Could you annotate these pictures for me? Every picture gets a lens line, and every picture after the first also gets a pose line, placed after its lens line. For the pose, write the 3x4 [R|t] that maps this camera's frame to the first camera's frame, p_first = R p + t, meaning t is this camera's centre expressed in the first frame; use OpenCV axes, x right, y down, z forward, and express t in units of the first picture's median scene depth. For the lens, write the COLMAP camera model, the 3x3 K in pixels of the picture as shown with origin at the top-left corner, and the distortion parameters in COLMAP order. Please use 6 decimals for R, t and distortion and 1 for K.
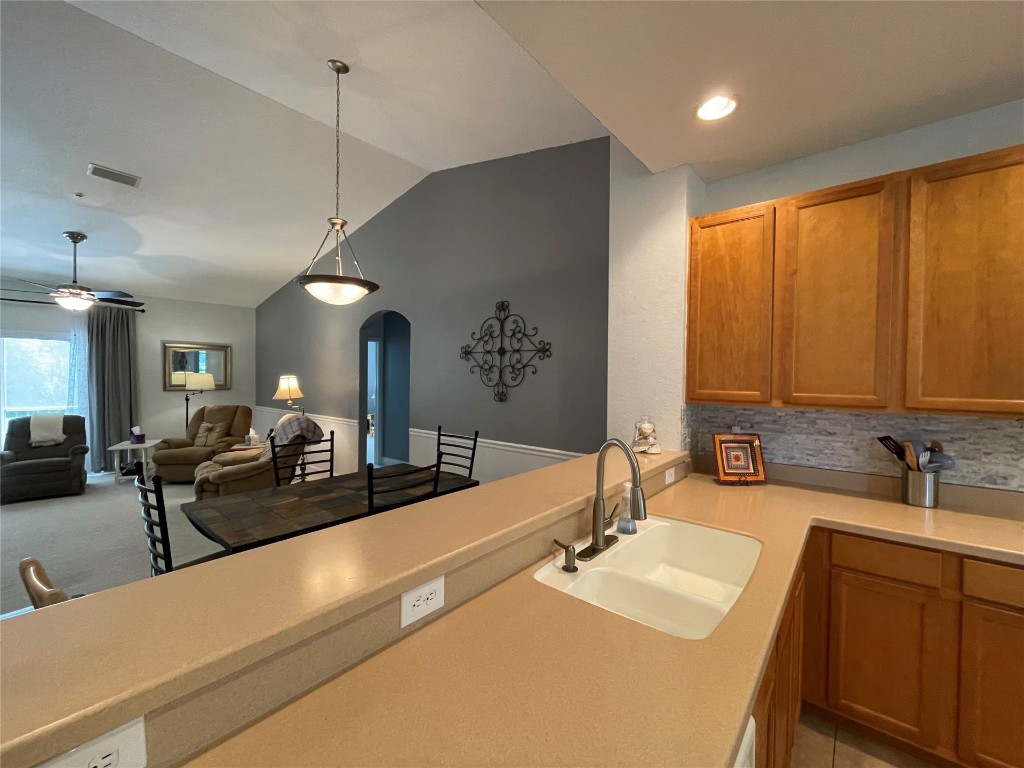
lens RADIAL K [[414.6, 0, 512.6], [0, 414.6, 386.3], [0, 0, 1]] dist [-0.001137, -0.001033]
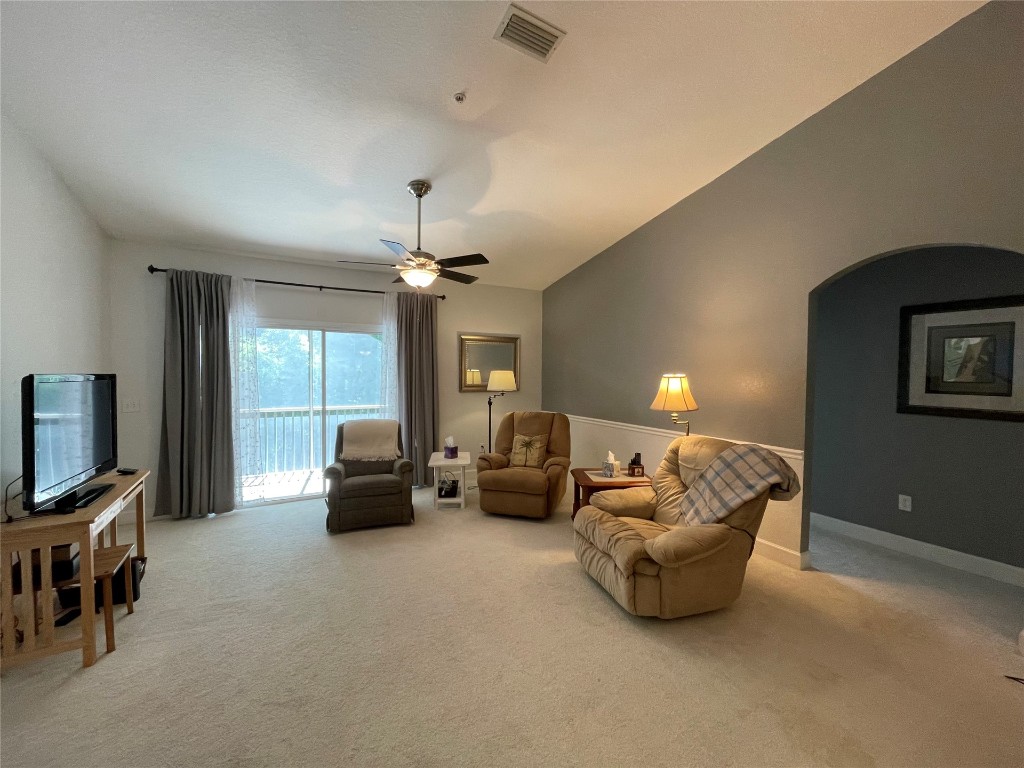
lens RADIAL K [[414.6, 0, 517.2], [0, 414.6, 388.3], [0, 0, 1]] dist [-0.001137, -0.001033]
pose [[0.937136, 0.011050, -0.348789, -0.498753], [-0.006688, 0.999884, 0.013707, -0.010092], [0.348900, -0.010513, 0.937101, 0.283471]]
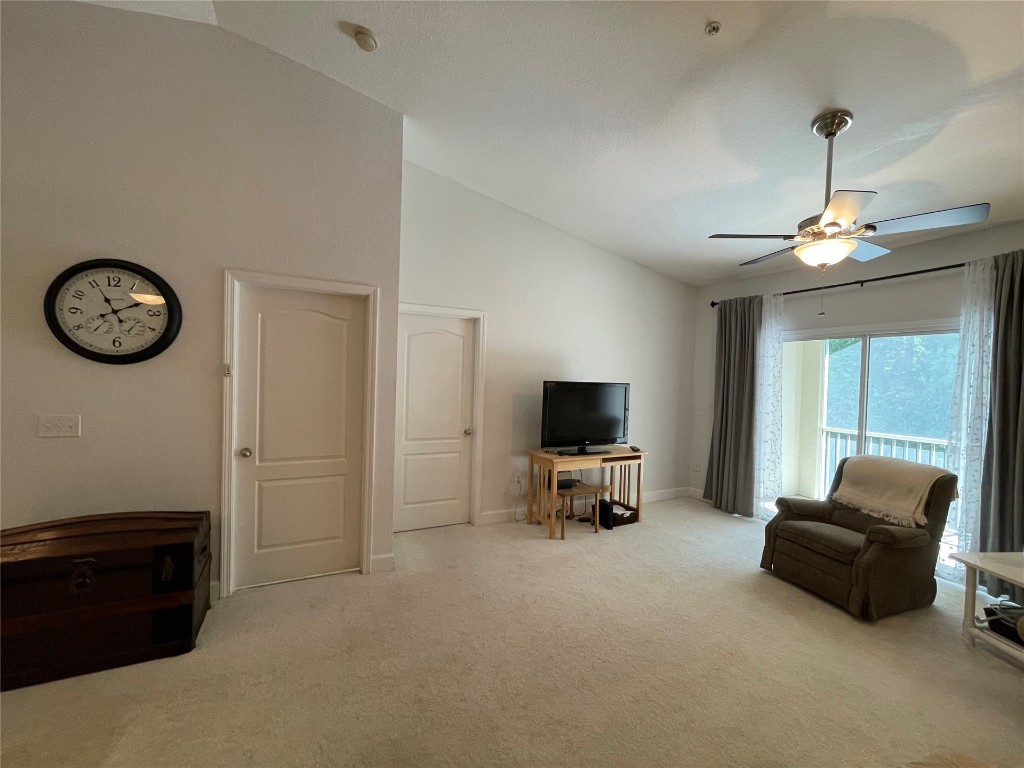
lens RADIAL K [[414.6, 0, 518.8], [0, 414.6, 380.5], [0, 0, 1]] dist [-0.001137, -0.001033]
pose [[-0.380481, -0.011097, -0.924722, -0.342449], [-0.050296, 0.998696, 0.008710, -0.019398], [0.923420, 0.049824, -0.380543, 0.674471]]
